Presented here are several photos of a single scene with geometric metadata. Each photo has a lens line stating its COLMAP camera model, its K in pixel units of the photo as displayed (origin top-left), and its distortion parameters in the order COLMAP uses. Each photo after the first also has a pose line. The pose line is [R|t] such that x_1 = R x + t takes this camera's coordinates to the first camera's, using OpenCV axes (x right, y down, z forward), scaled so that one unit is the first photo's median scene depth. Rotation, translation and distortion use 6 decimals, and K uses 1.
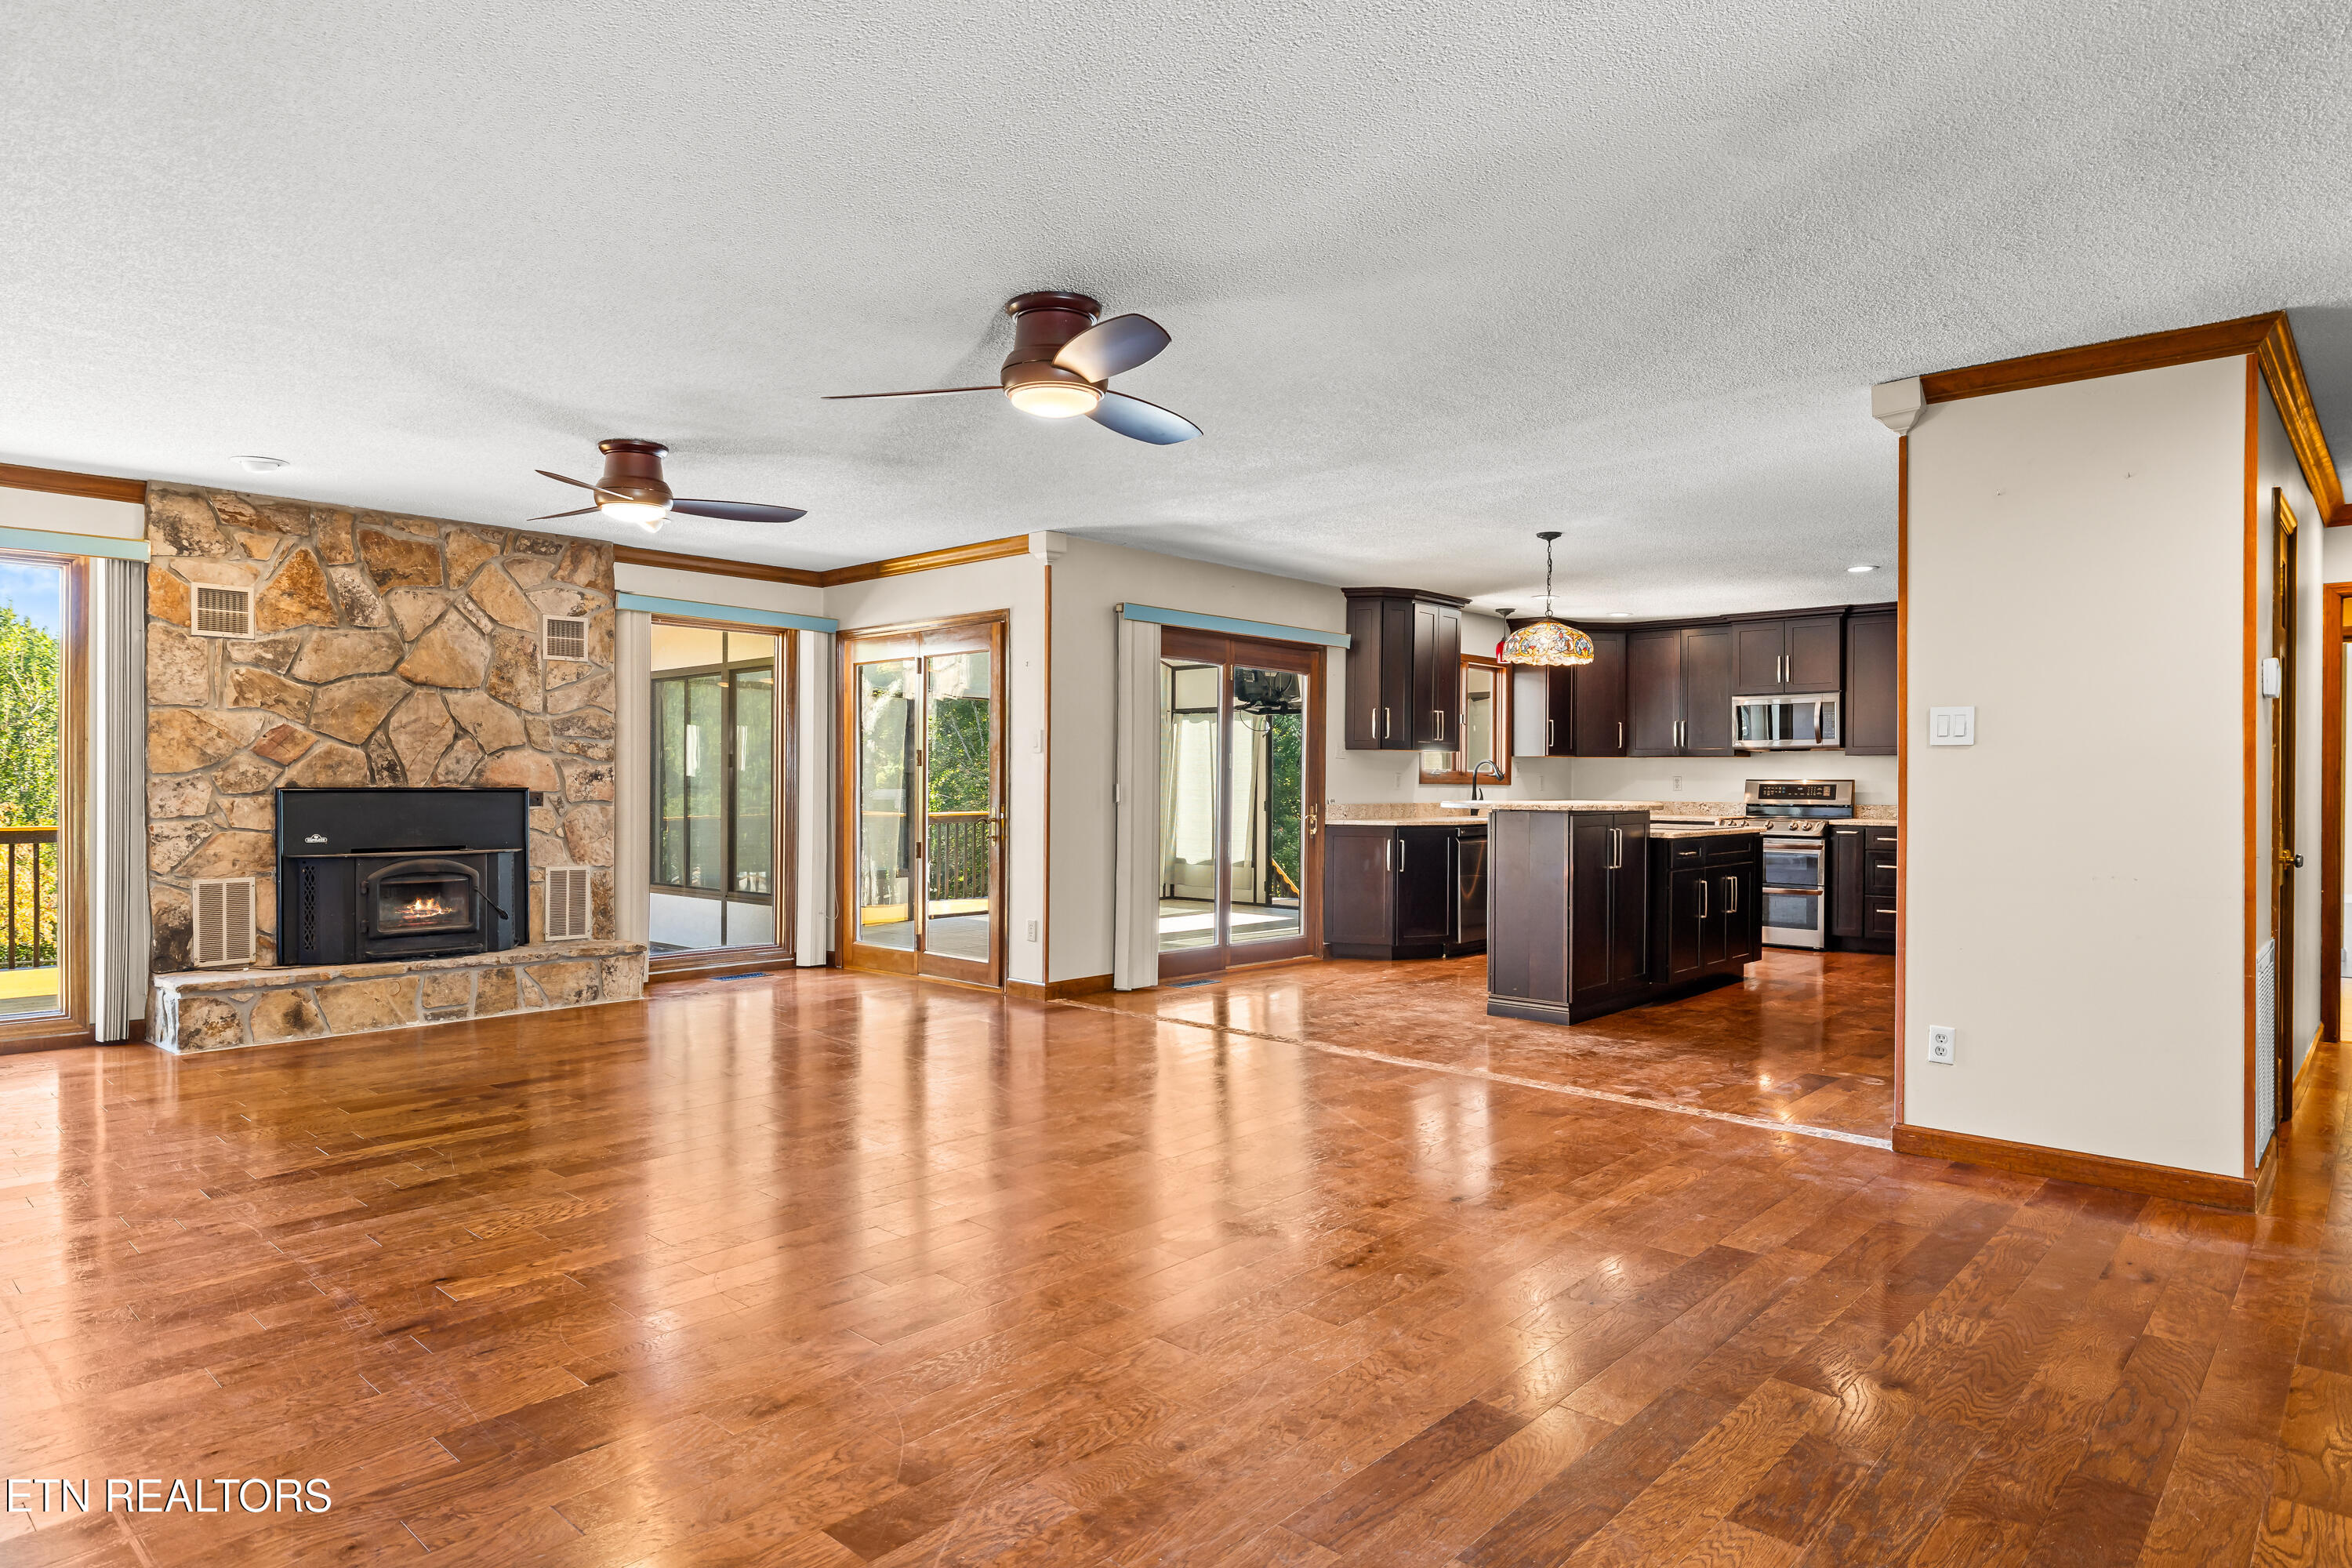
lens RADIAL K [[1347.1, 0, 1153.1], [0, 1347.1, 802.2], [0, 0, 1]] dist [0.000176, -0.003308]
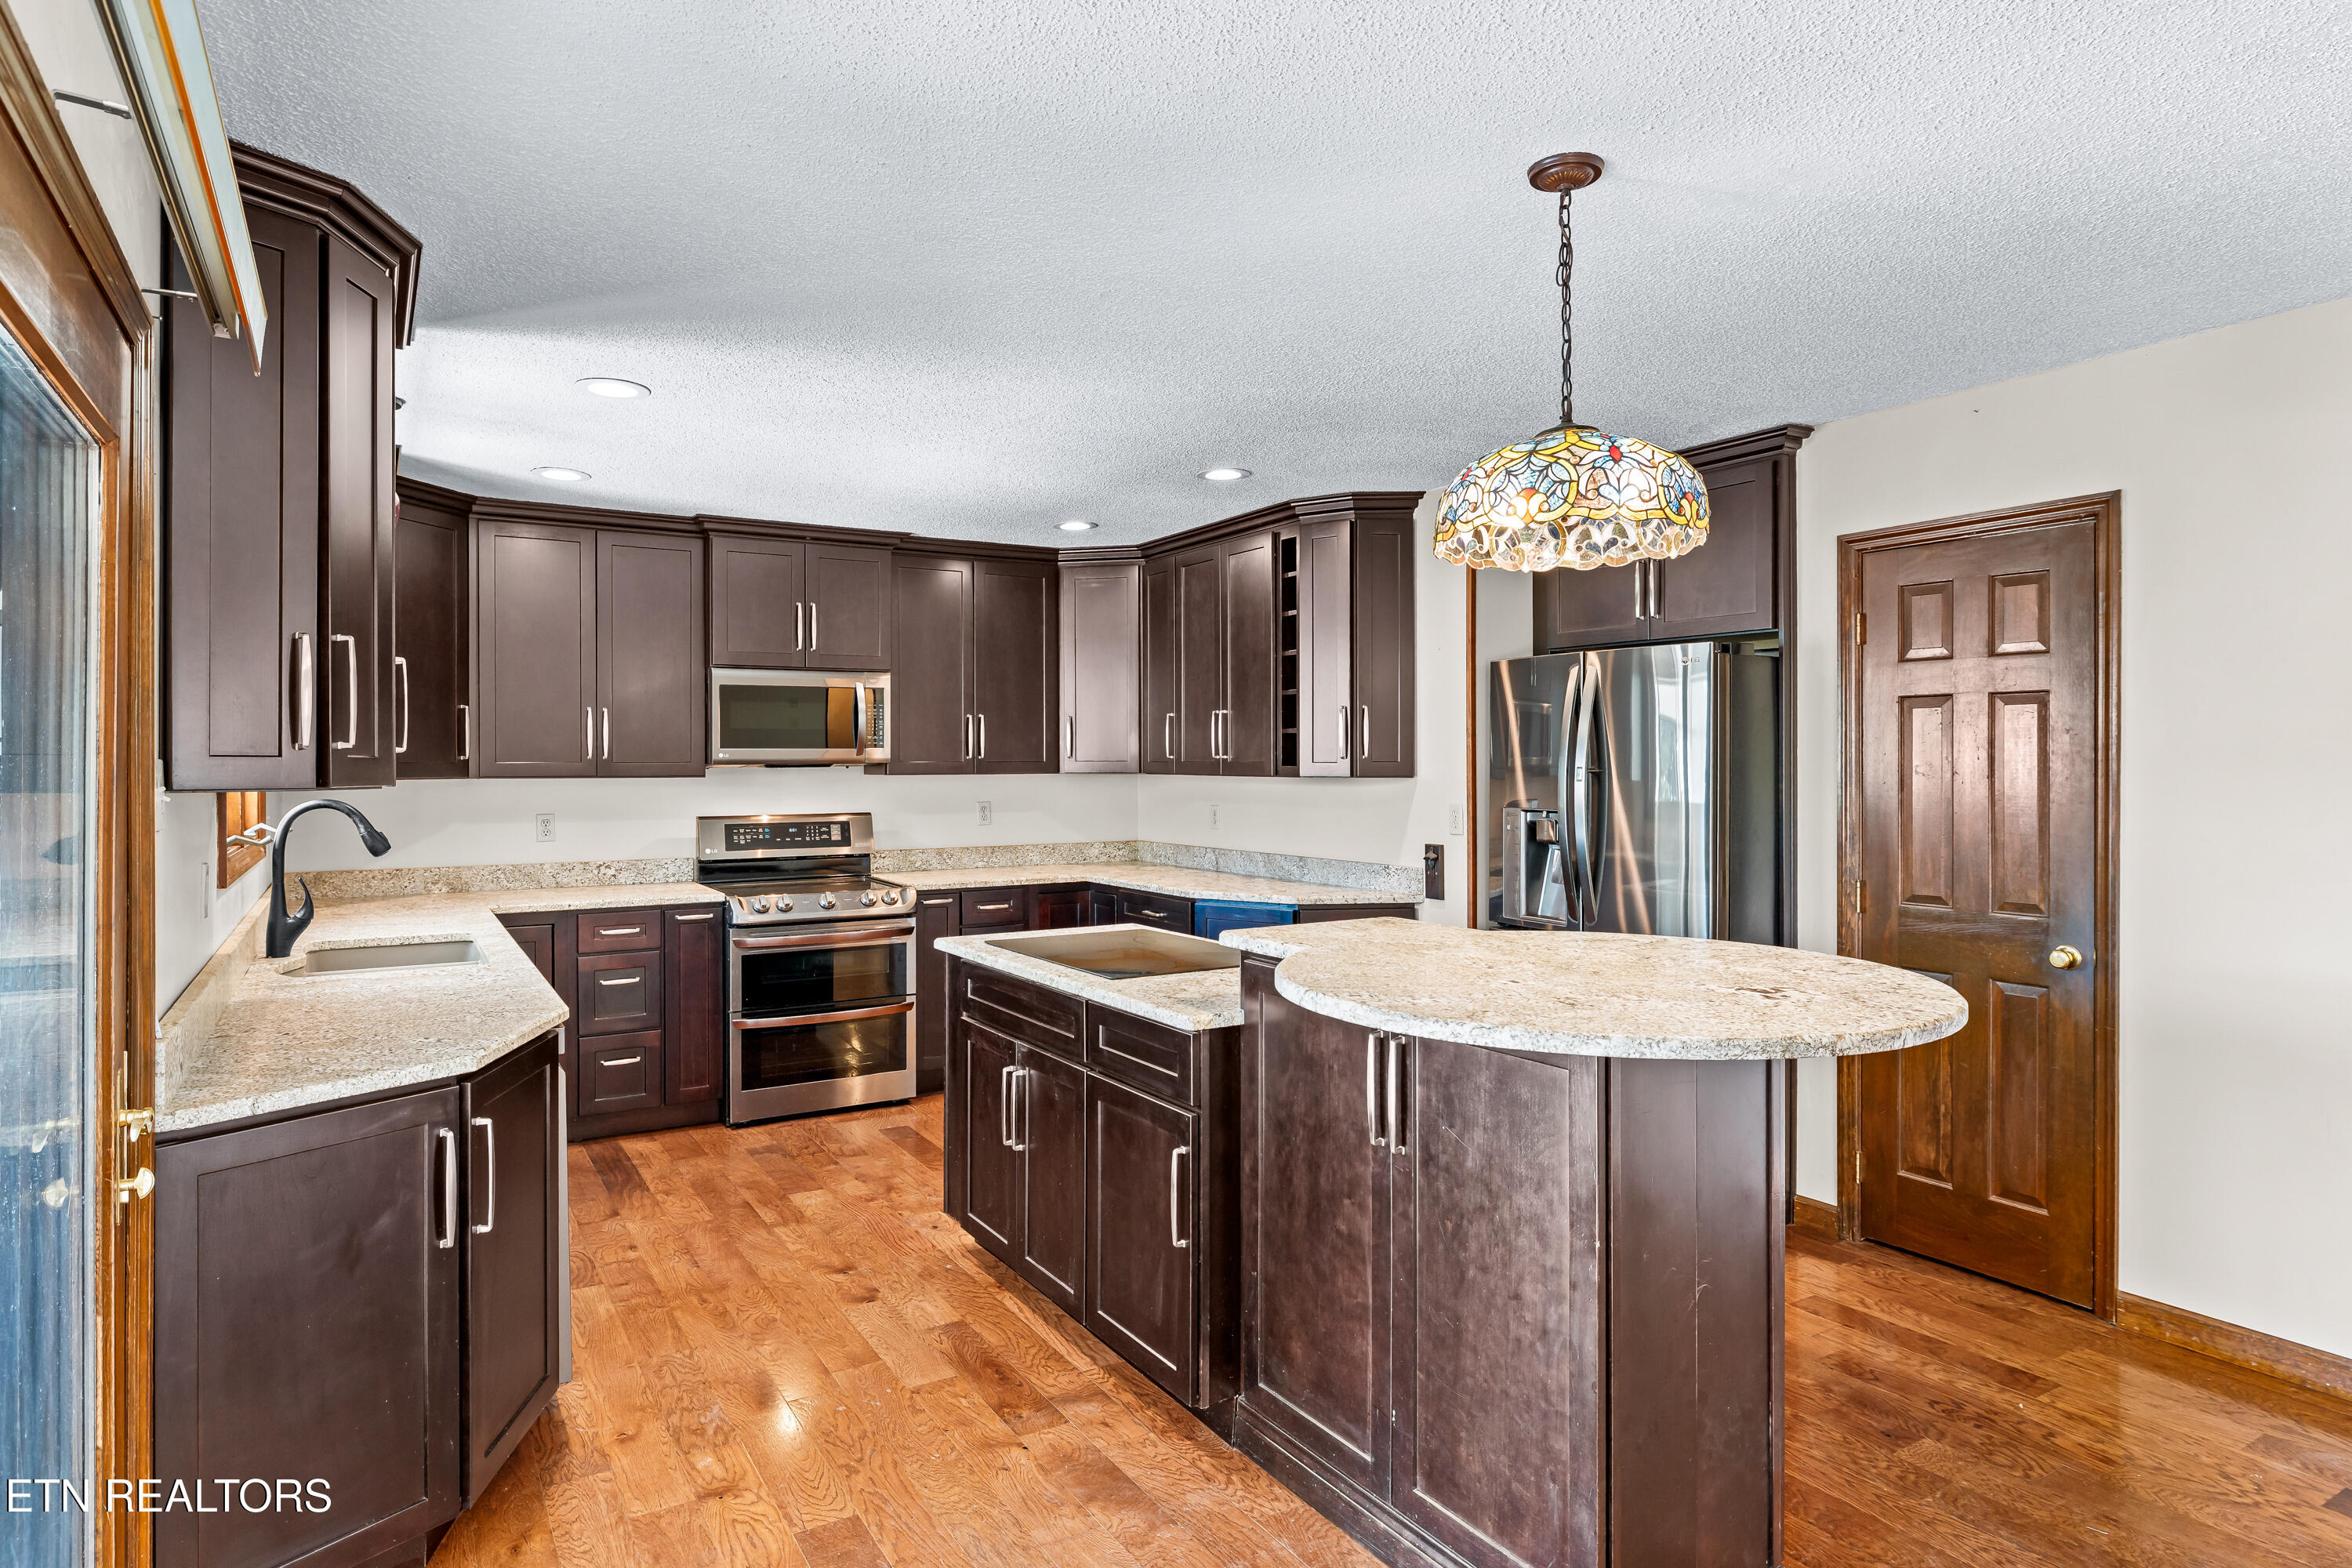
lens RADIAL K [[1282.3, 0, 1176.0], [0, 1282.3, 759.4], [0, 0, 1]] dist [0.005701, -0.001343]
pose [[0.256292, -0.005999, 0.966581, -0.039688], [0.022331, 0.999751, 0.000284, -0.057663], [-0.966342, 0.021512, 0.256362, 1.057537]]
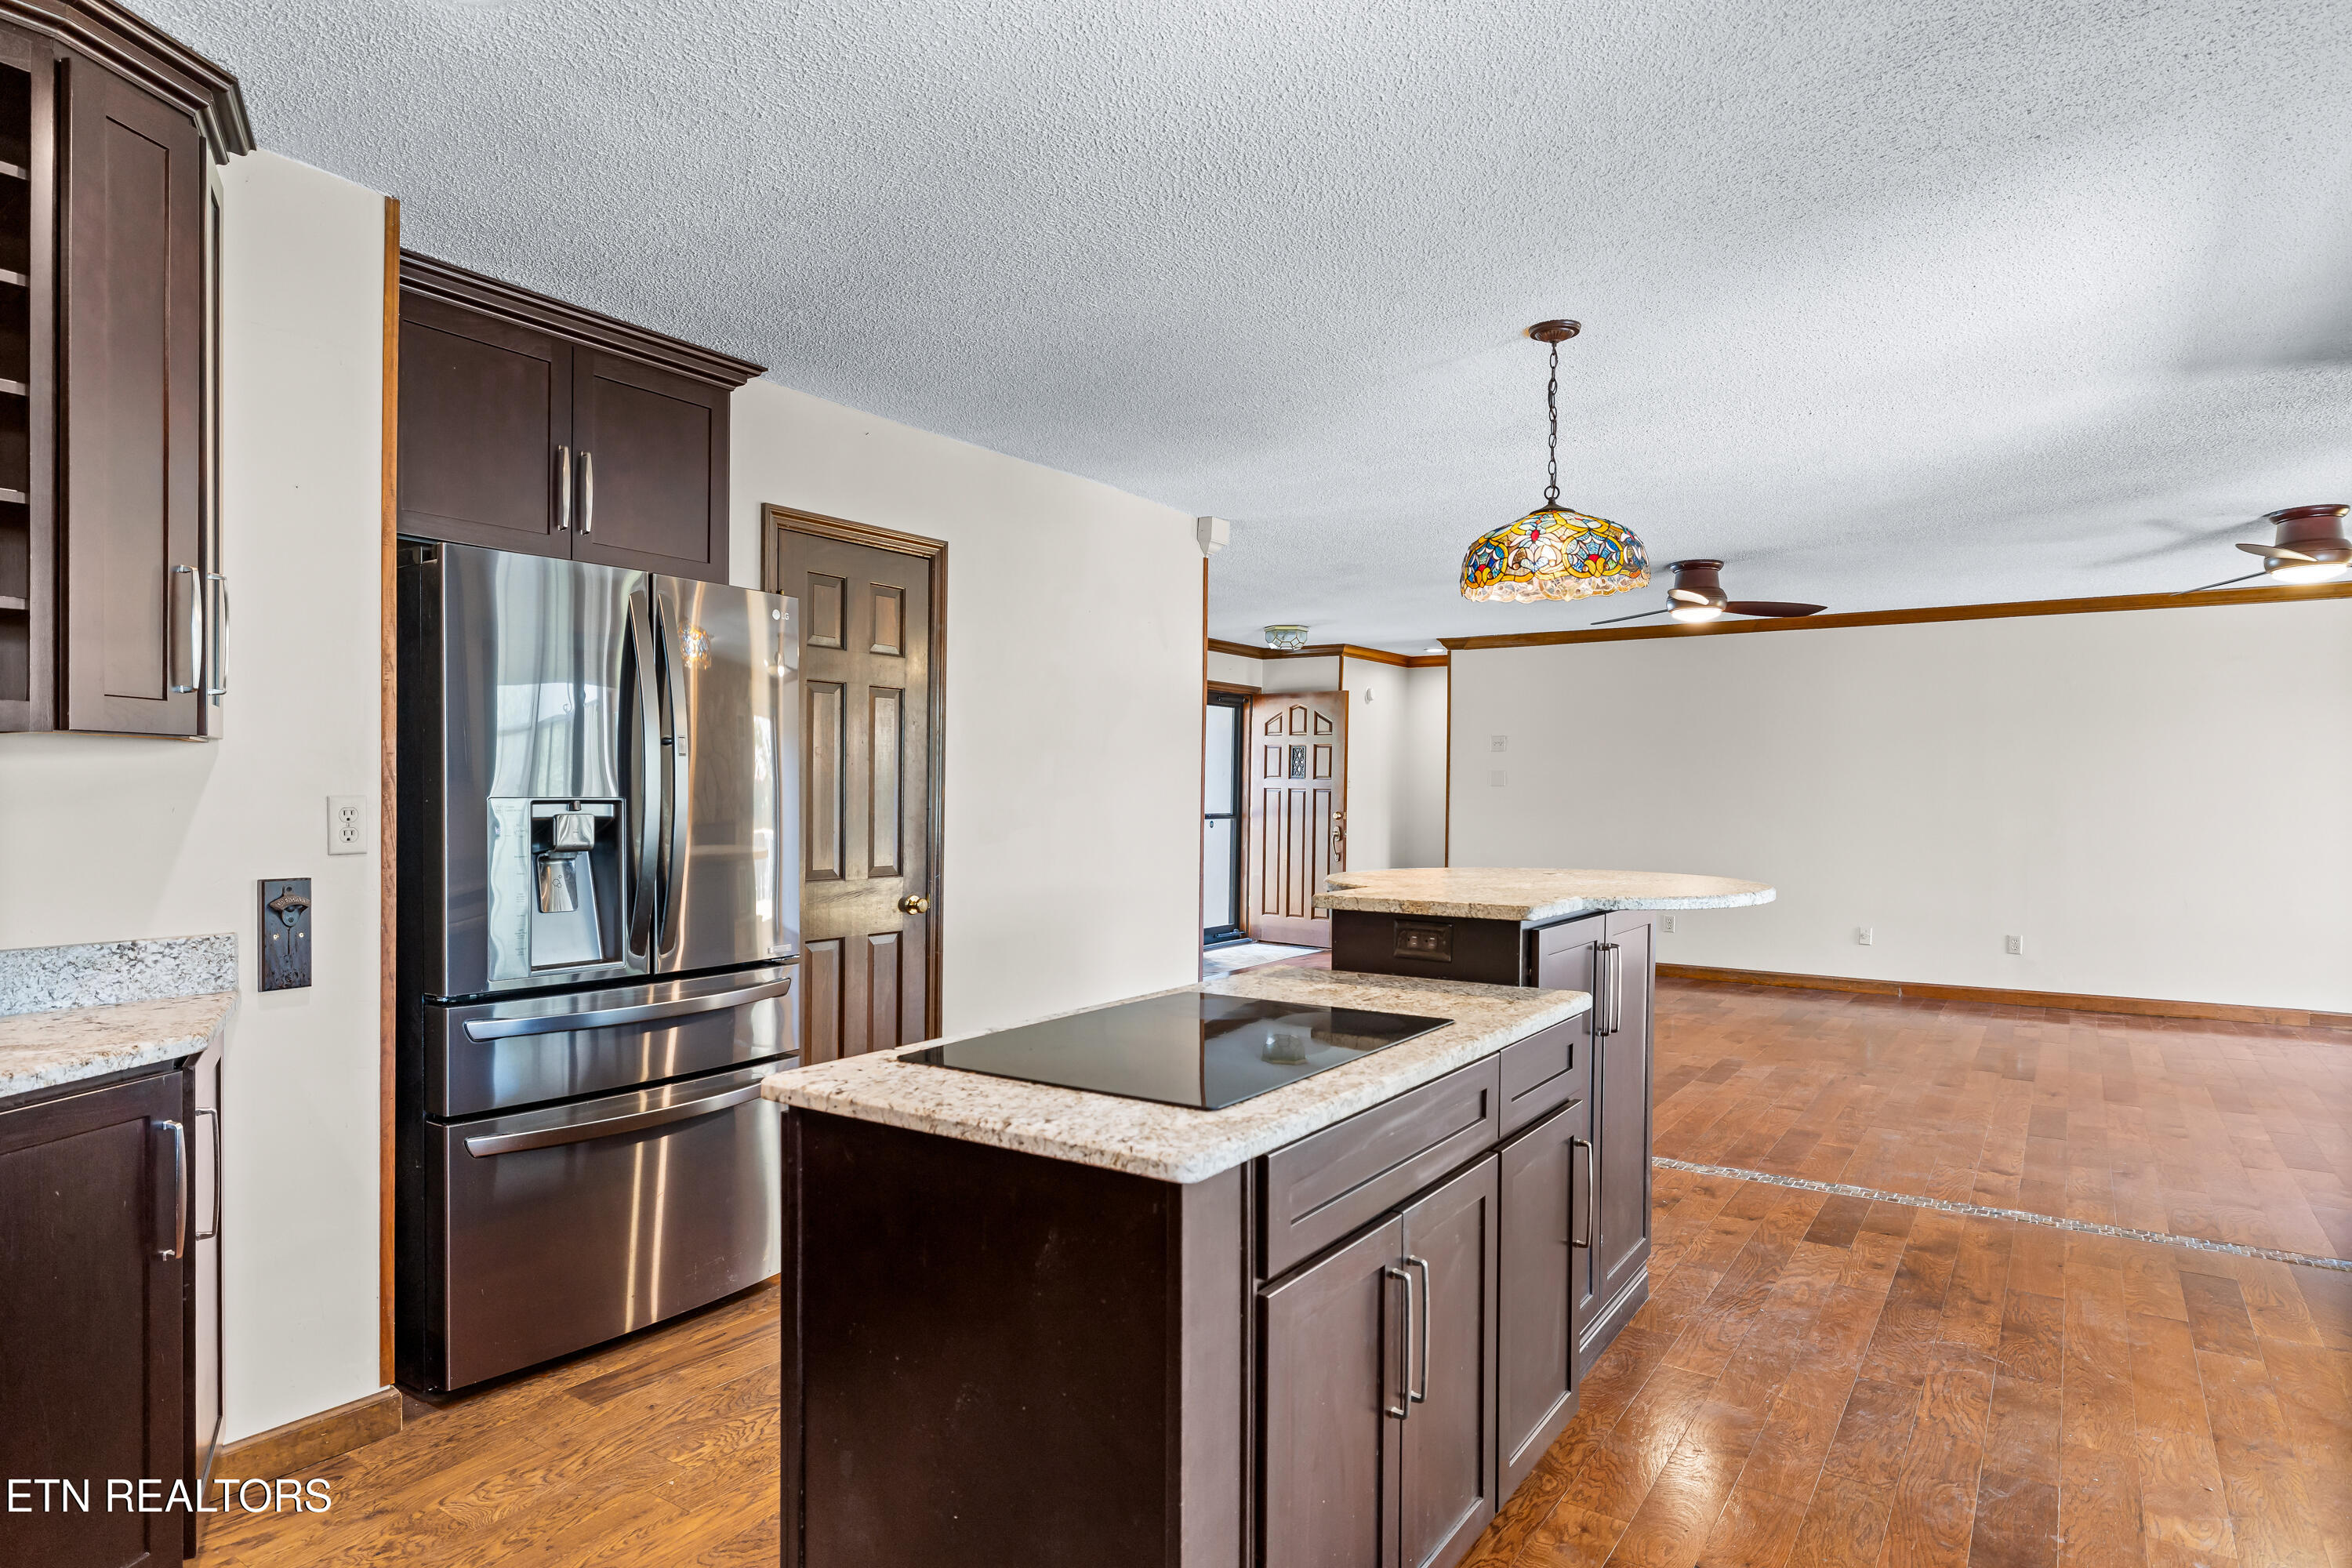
lens RADIAL K [[1347.1, 0, 1177.0], [0, 1347.1, 792.6], [0, 0, 1]] dist [0.000176, -0.003308]
pose [[-0.988267, -0.012032, -0.152261, 0.513865], [-0.014812, 0.999743, 0.017136, -0.040281], [0.152015, 0.019190, -0.988192, 1.517519]]
